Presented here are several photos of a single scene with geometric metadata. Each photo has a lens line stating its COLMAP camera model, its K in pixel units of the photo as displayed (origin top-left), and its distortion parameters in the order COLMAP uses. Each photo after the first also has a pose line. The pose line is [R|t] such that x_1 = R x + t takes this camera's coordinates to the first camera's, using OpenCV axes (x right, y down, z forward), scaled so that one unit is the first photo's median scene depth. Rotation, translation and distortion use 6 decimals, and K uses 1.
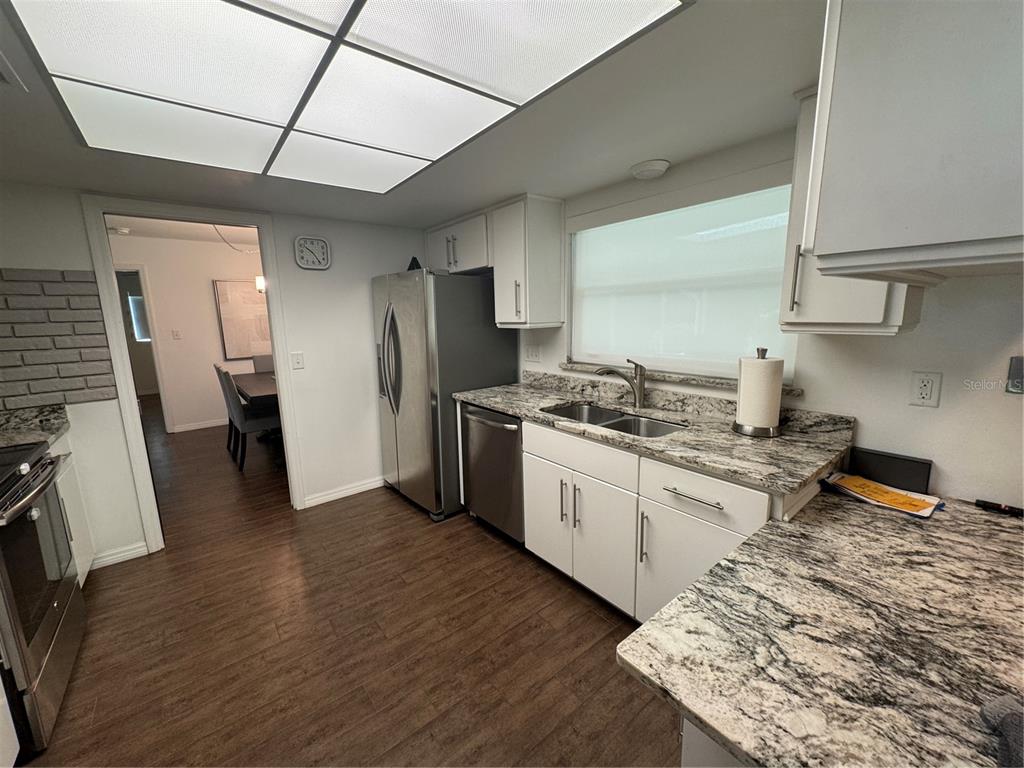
lens RADIAL K [[407.6, 0, 511.4], [0, 407.6, 383.9], [0, 0, 1]] dist [-0.002421, 0.000372]
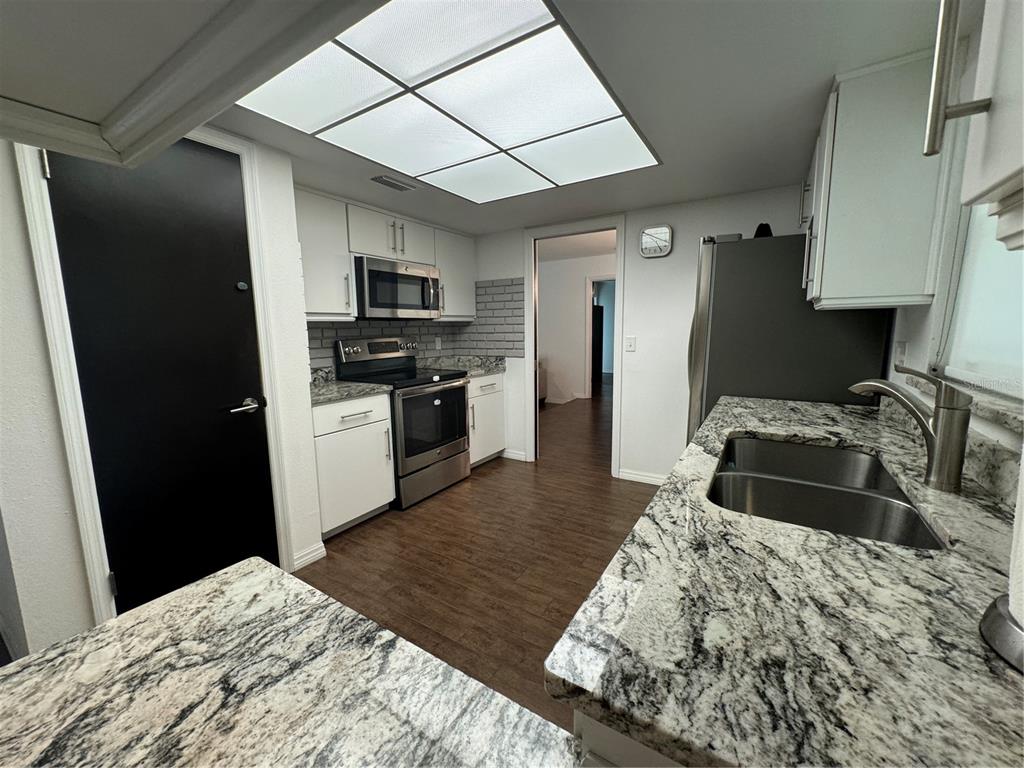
lens RADIAL K [[407.6, 0, 511.3], [0, 407.6, 384.3], [0, 0, 1]] dist [-0.002421, 0.000372]
pose [[0.328134, 0.150526, -0.932561, 1.475666], [-0.155432, 0.982370, 0.103875, -0.053343], [0.931756, 0.110865, 0.345746, 1.212543]]
